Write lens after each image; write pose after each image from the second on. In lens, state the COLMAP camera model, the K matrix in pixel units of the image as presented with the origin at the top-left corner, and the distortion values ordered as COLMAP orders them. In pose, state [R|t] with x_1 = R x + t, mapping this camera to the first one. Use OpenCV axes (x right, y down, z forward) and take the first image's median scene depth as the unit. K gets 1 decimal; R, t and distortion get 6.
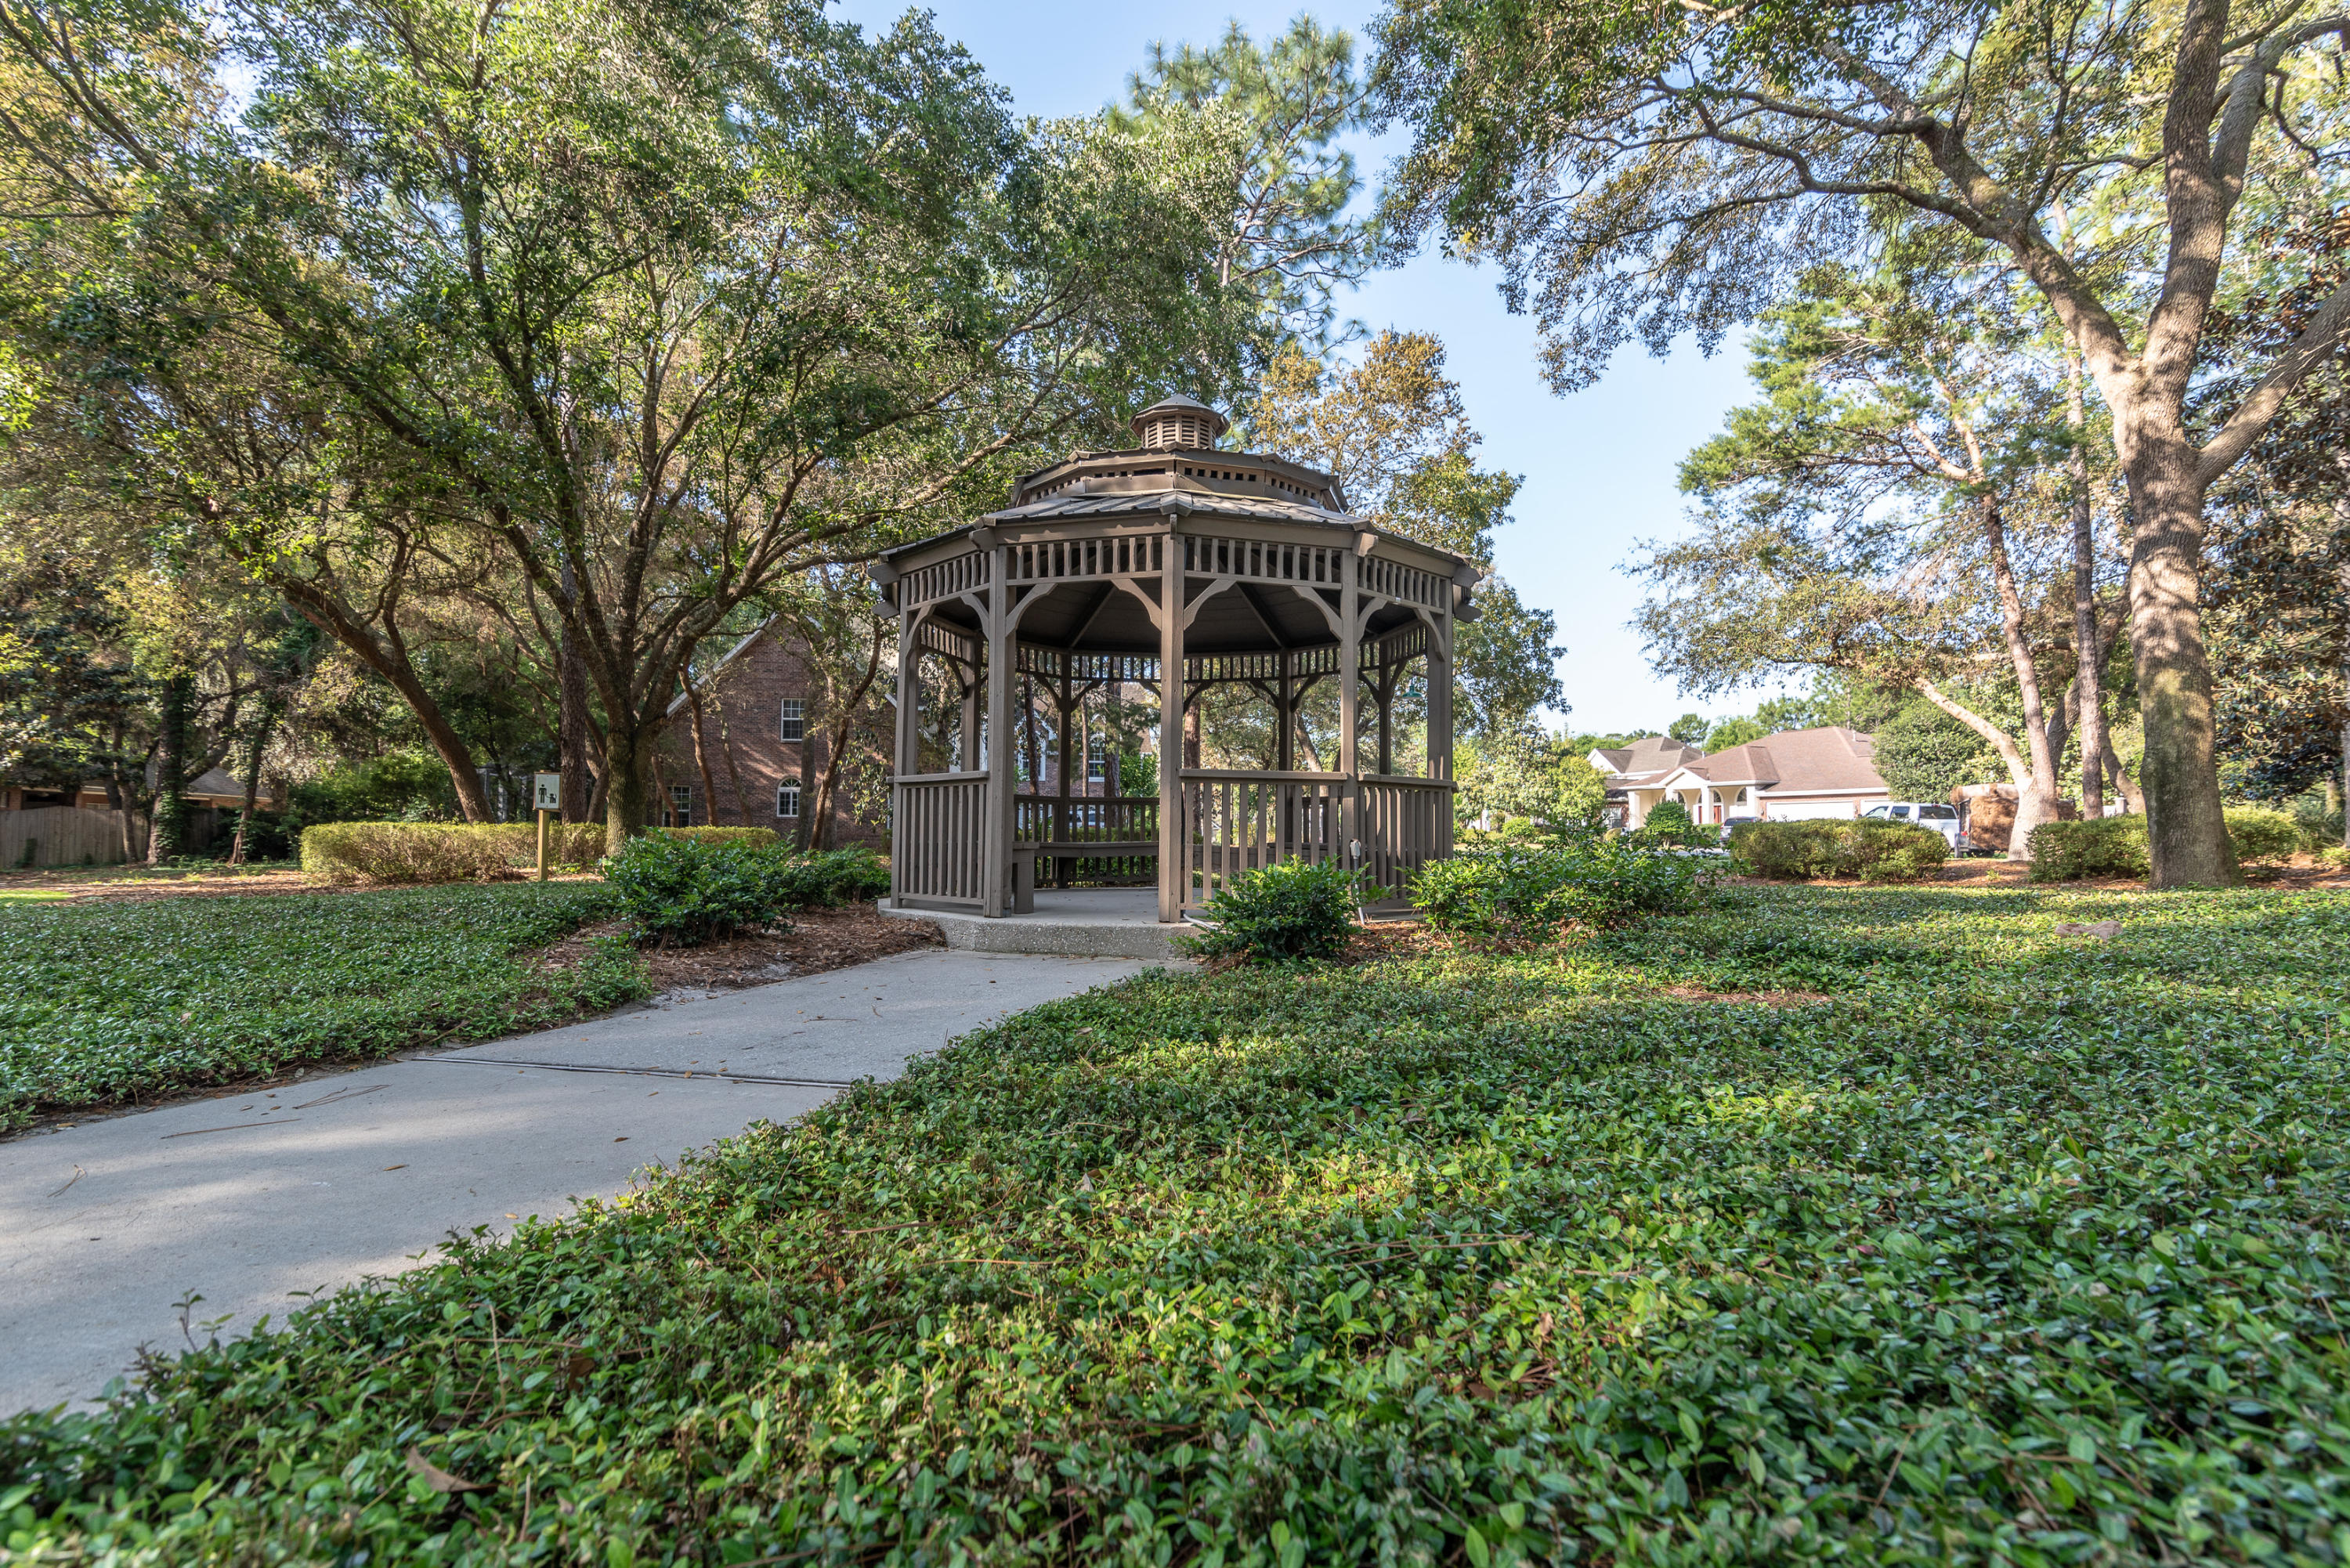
lens RADIAL K [[1061.8, 0, 1175.0], [0, 1061.8, 784.0], [0, 0, 1]] dist [0.014682, 0.000040]
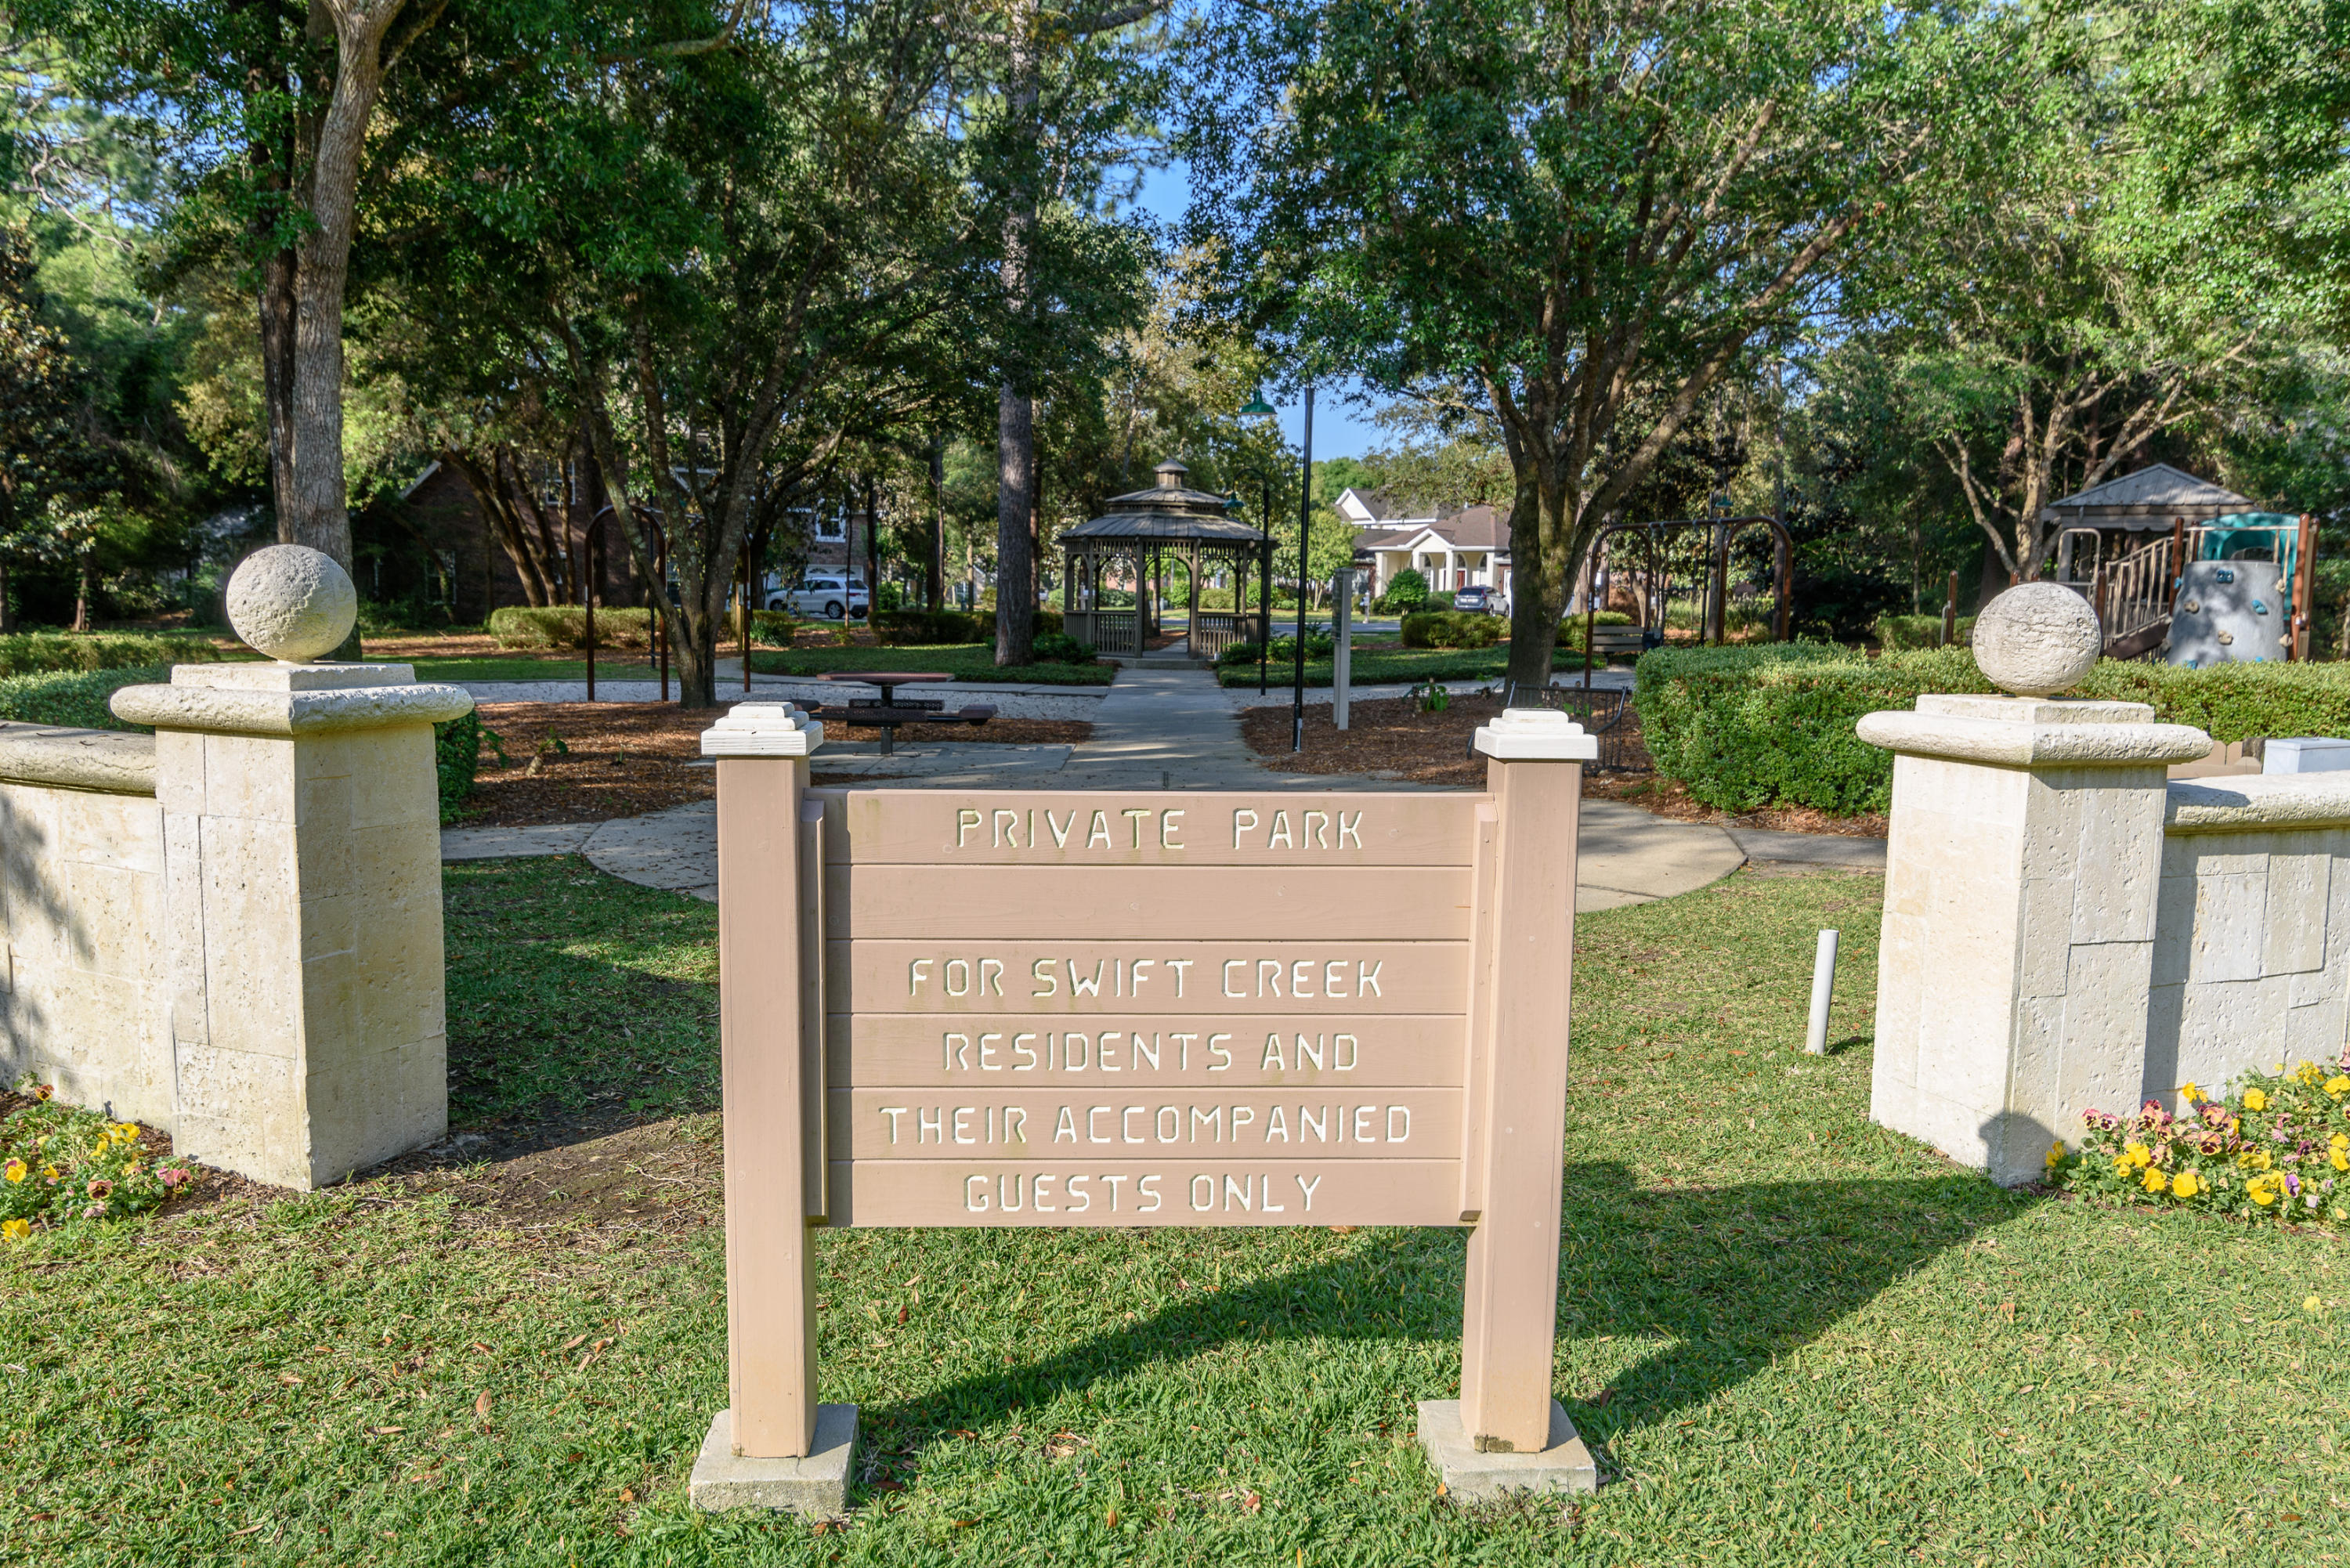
lens RADIAL K [[1755.0, 0, 1174.7], [0, 1755.0, 880.1], [0, 0, 1]] dist [0.003863, 0.000738]
pose [[0.962833, -0.036203, 0.267658, -0.404204], [-0.022740, 0.976592, 0.213894, -0.096509], [-0.269137, -0.212031, 0.939472, -1.125677]]
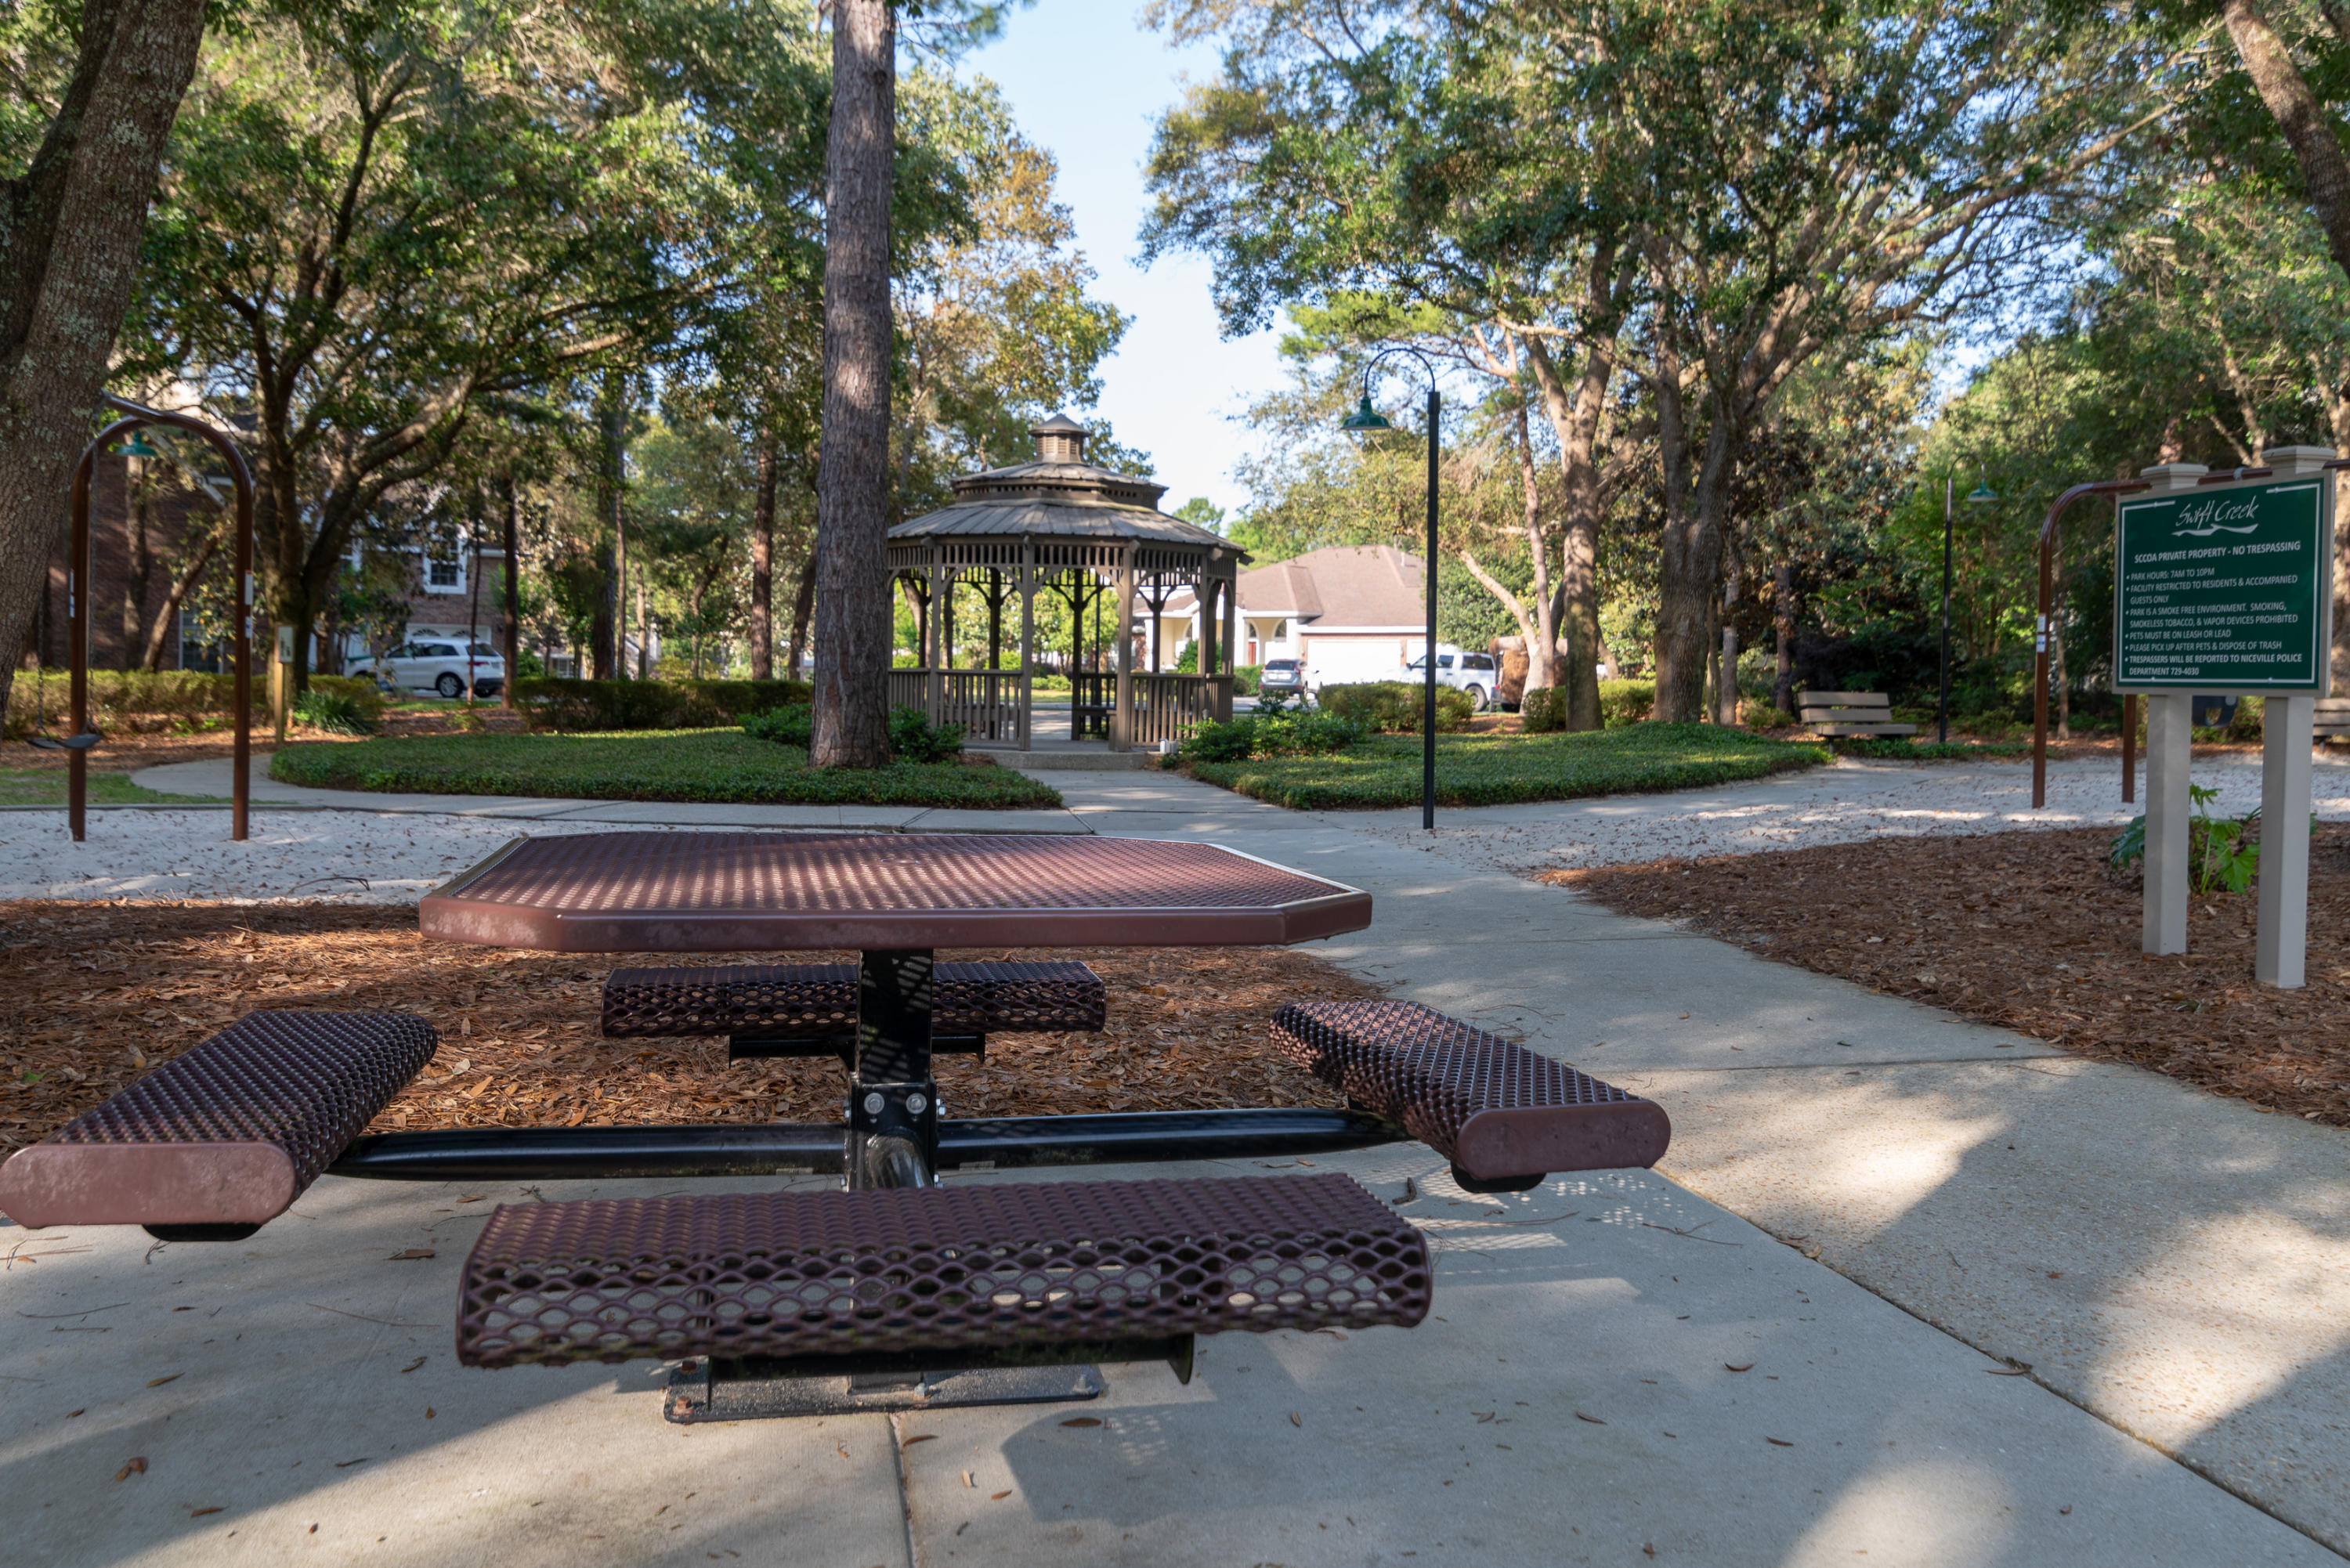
lens RADIAL K [[1887.9, 0, 1175.0], [0, 1887.9, 784.0], [0, 0, 1]] dist [-0.003267, -0.000844]
pose [[0.899138, -0.016944, 0.437337, -0.359168], [-0.031617, 0.994125, 0.103519, -0.042661], [-0.436521, -0.106906, 0.893320, -0.533723]]
